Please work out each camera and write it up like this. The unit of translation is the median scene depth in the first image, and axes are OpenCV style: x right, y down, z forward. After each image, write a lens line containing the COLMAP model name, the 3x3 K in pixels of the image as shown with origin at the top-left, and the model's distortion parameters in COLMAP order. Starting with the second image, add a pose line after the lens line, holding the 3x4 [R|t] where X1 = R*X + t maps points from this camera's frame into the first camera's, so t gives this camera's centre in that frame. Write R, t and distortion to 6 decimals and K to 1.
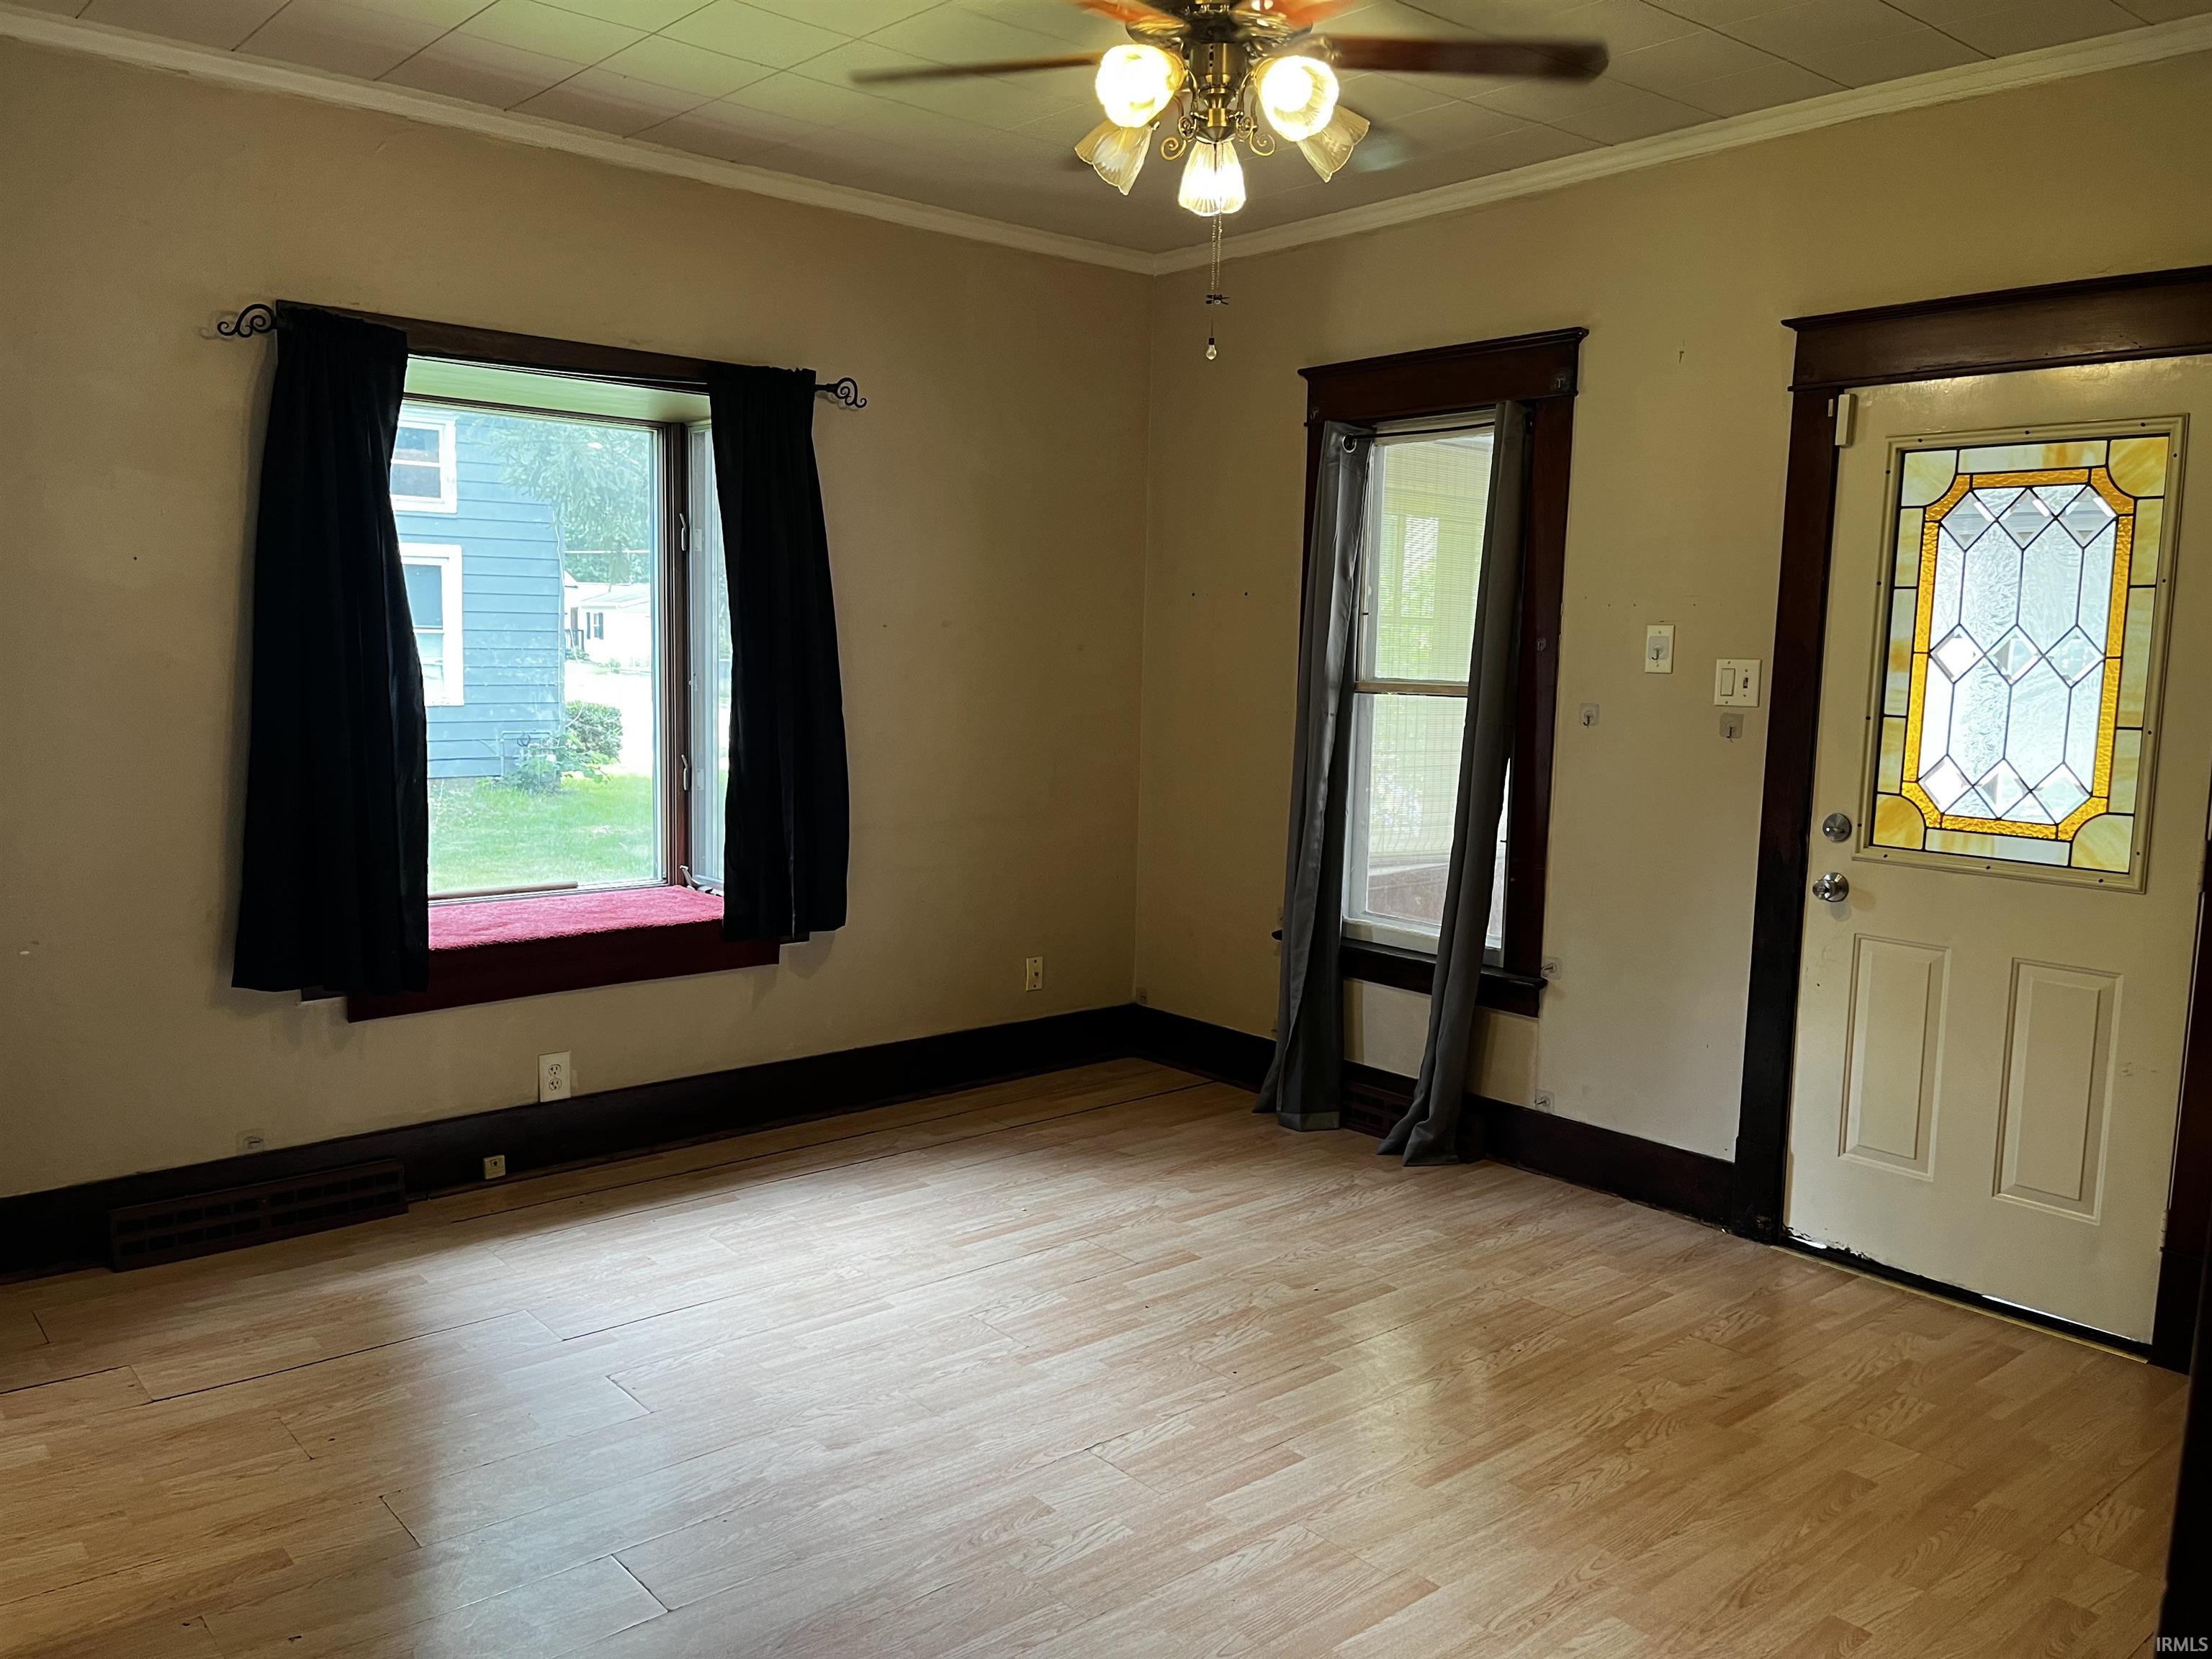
lens RADIAL K [[1664.5, 0, 1102.4], [0, 1664.5, 830.1], [0, 0, 1]] dist [0.046900, -0.040808]
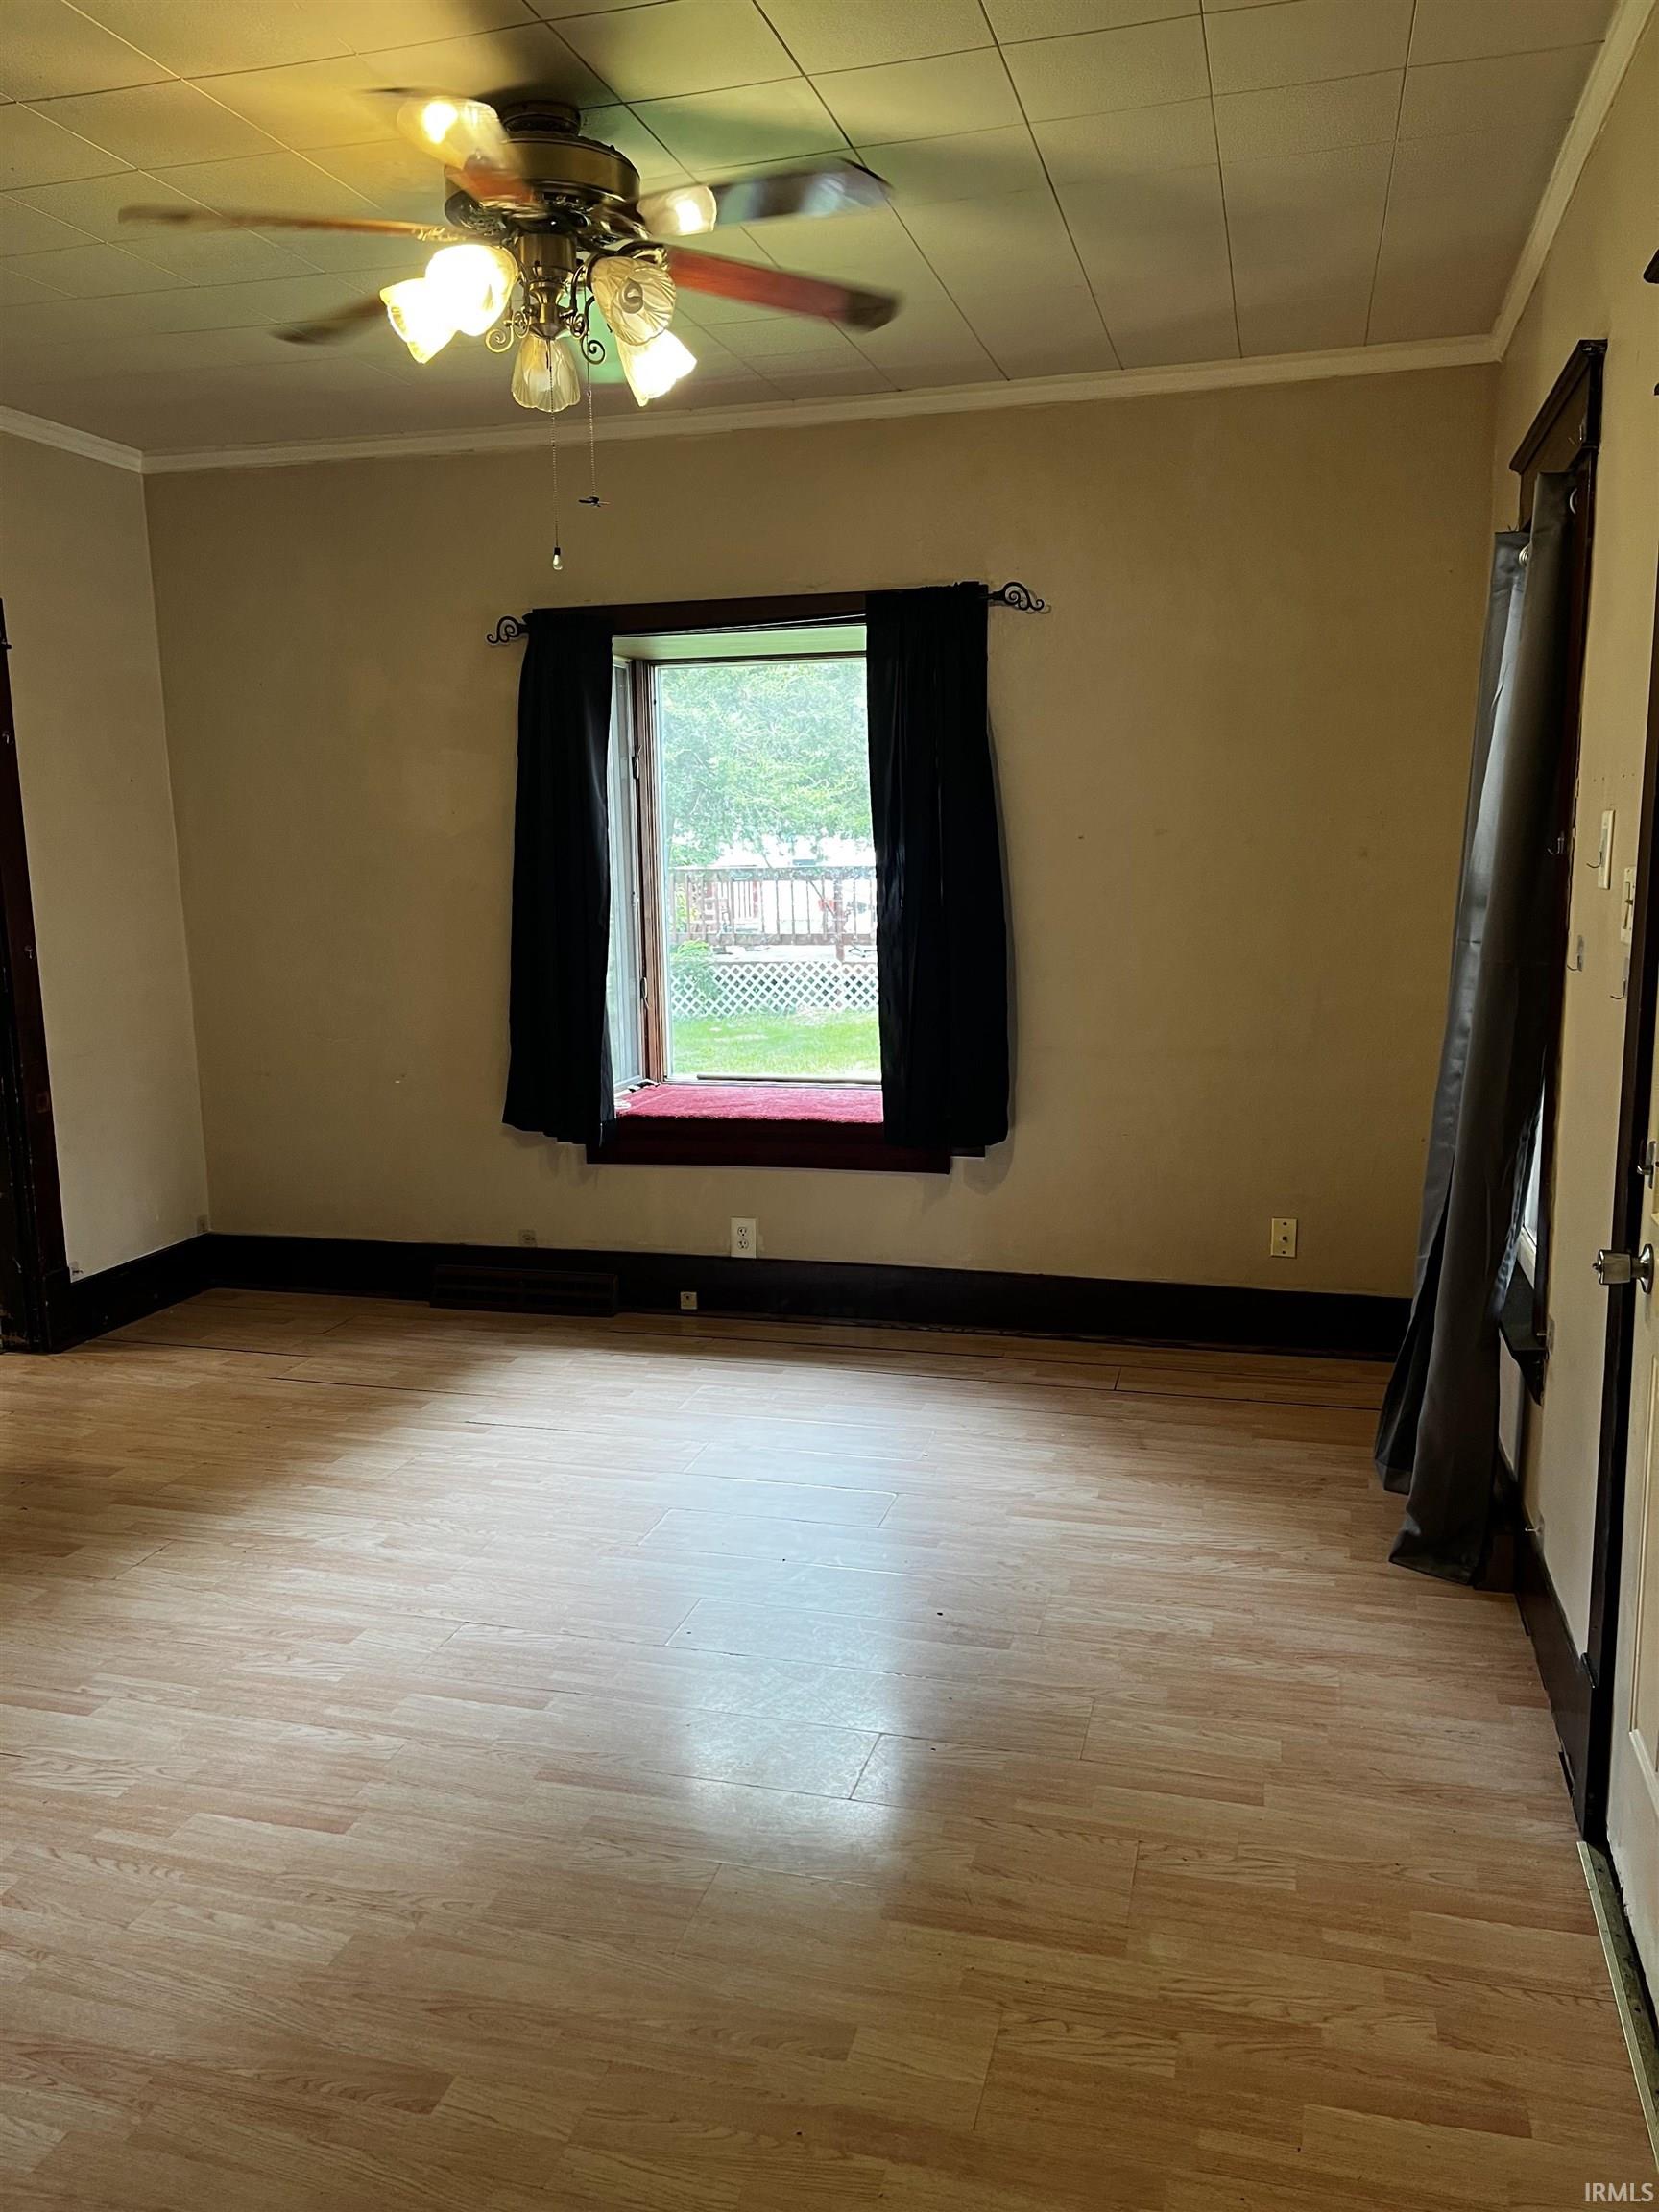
lens RADIAL K [[1664.5, 0, 826.3], [0, 1664.5, 1110.6], [0, 0, 1]] dist [0.046900, -0.040808]
pose [[0.565891, 0.108920, -0.817254, 0.695332], [-0.072326, 0.993972, 0.082391, -0.044029], [0.821302, 0.012484, 0.570357, 0.415025]]
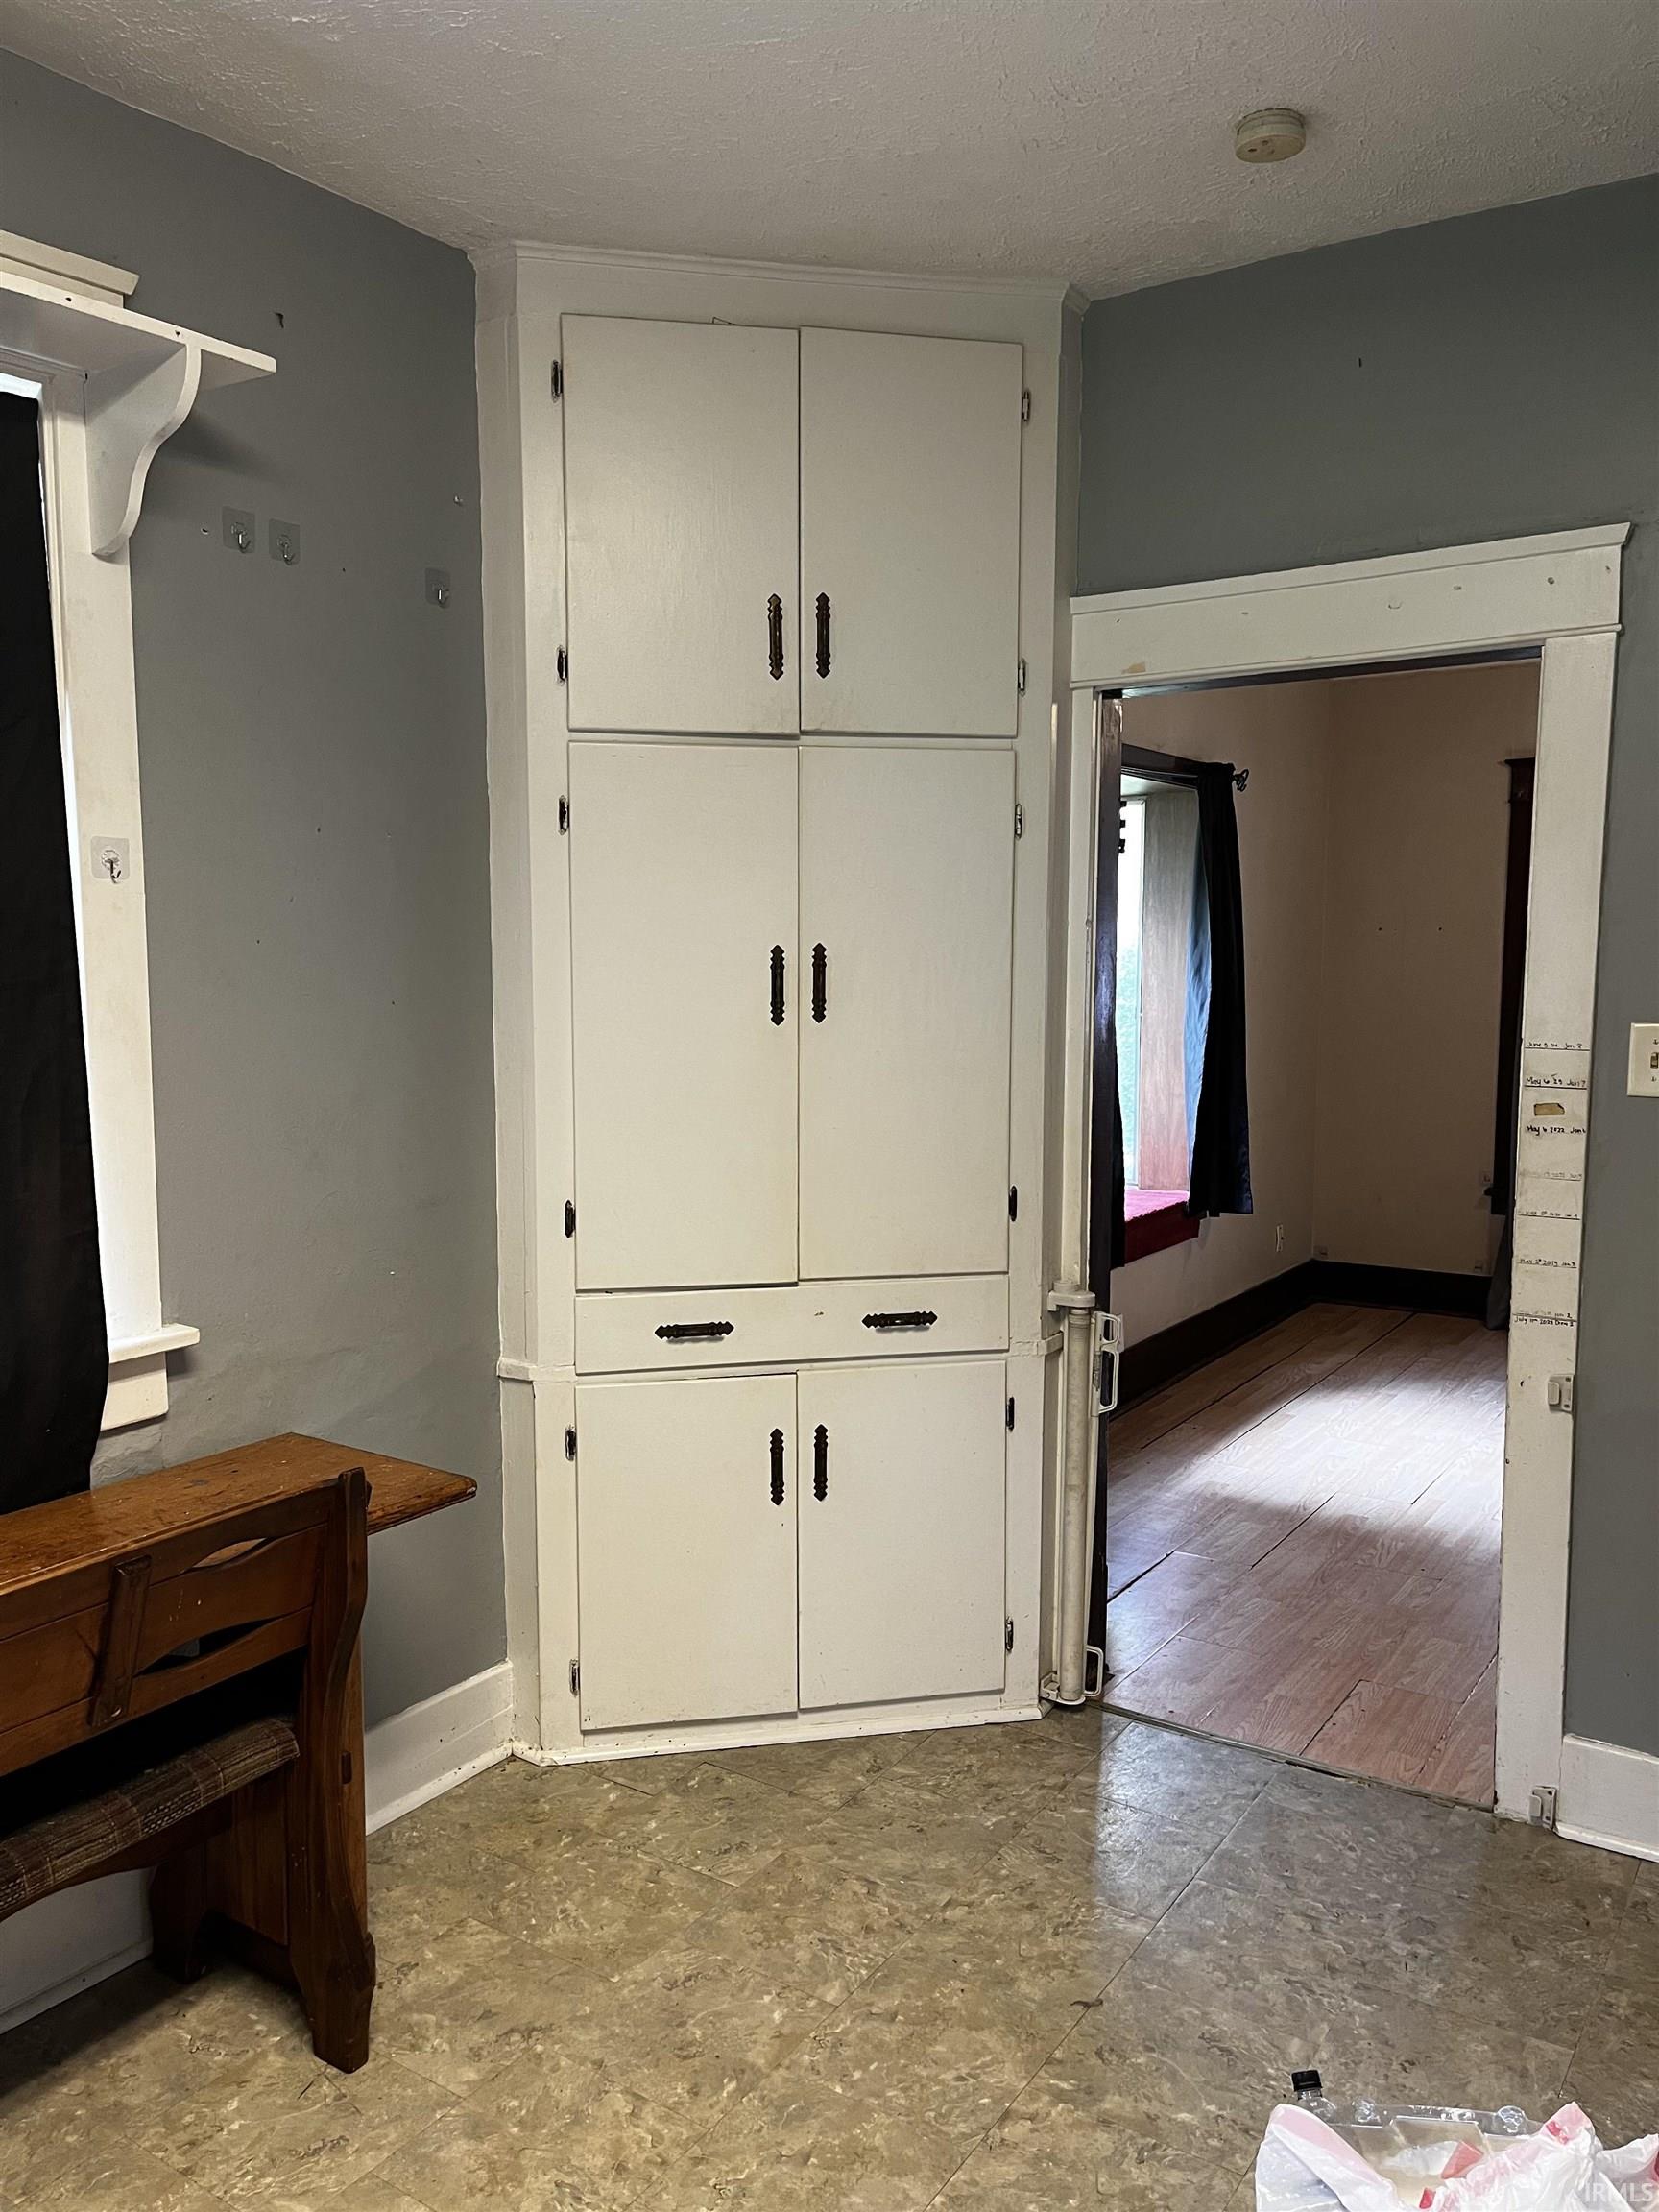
lens RADIAL K [[1664.5, 0, 842.3], [0, 1664.5, 1140.1], [0, 0, 1]] dist [0.046900, -0.040808]
pose [[0.958011, -0.053631, 0.281672, -0.932149], [0.053205, 0.998542, 0.009164, -0.021144], [-0.281752, 0.006207, 0.959467, -0.139509]]
